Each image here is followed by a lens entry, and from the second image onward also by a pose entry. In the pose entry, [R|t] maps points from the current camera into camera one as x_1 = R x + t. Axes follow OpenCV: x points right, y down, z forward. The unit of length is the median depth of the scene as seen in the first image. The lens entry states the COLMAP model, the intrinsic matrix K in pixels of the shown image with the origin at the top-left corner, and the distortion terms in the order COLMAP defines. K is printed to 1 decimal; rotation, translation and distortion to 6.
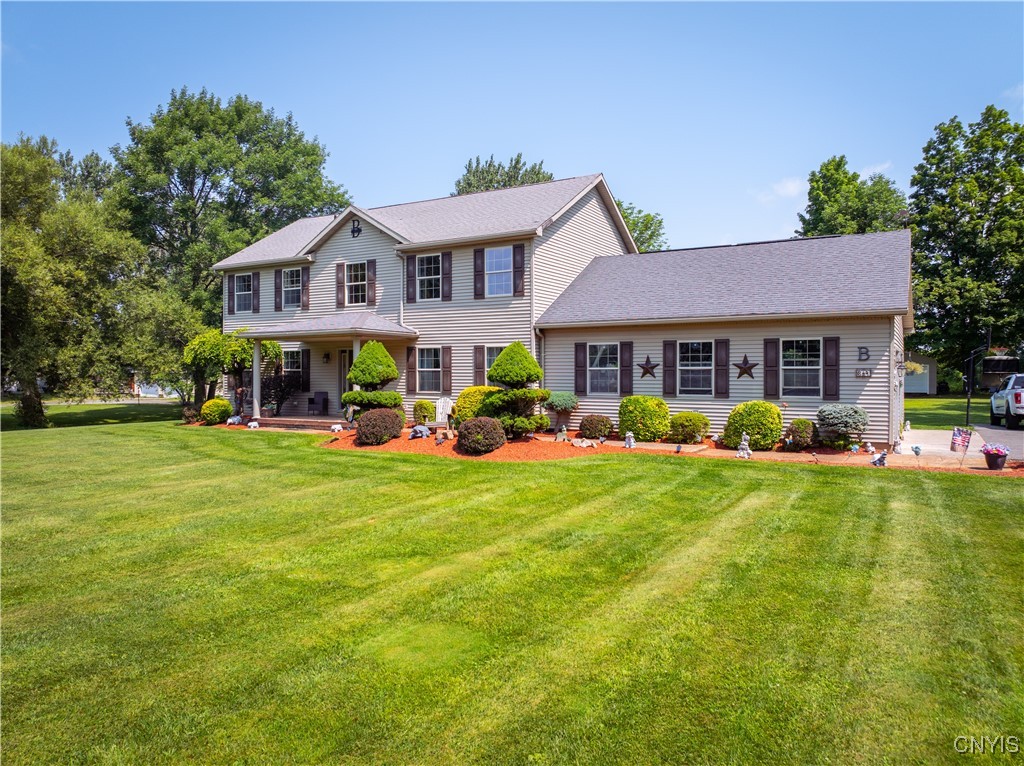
lens RADIAL K [[727.0, 0, 540.1], [0, 727.0, 382.2], [0, 0, 1]] dist [-0.031574, 0.001907]
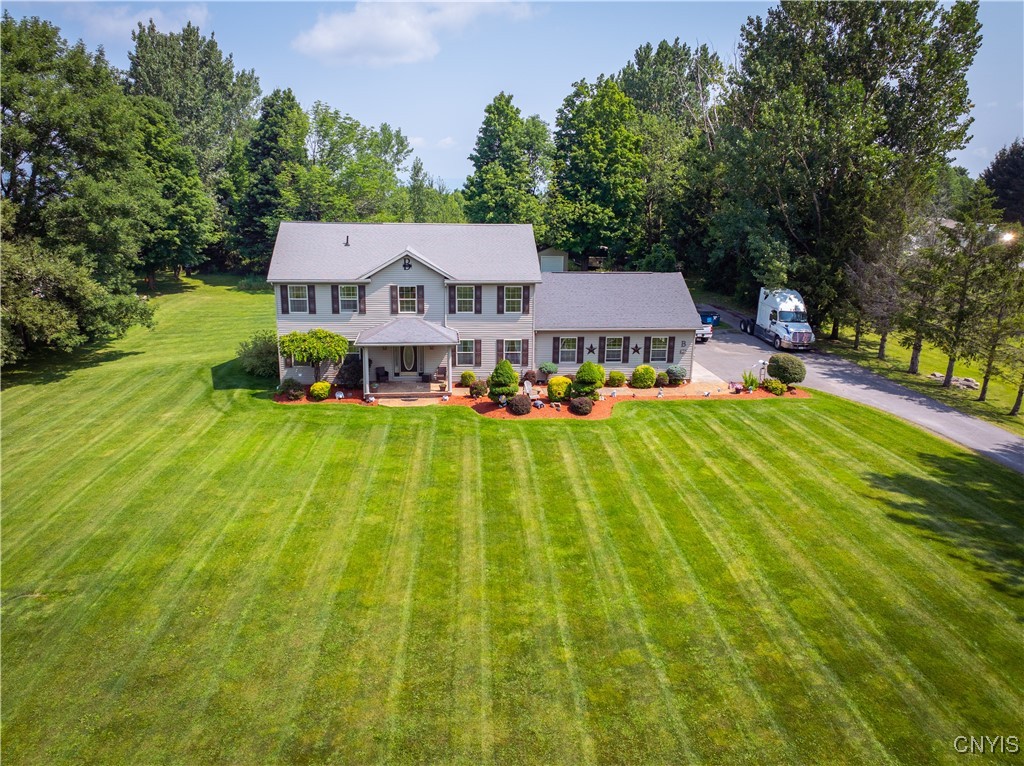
lens RADIAL K [[729.4, 0, 558.2], [0, 729.4, 384.0], [0, 0, 1]] dist [-0.032377, -0.004546]
pose [[0.788020, -0.139944, 0.599533, -1.030211], [-0.025302, 0.965638, 0.258657, -0.399377], [-0.615129, -0.218997, 0.757401, -0.470875]]
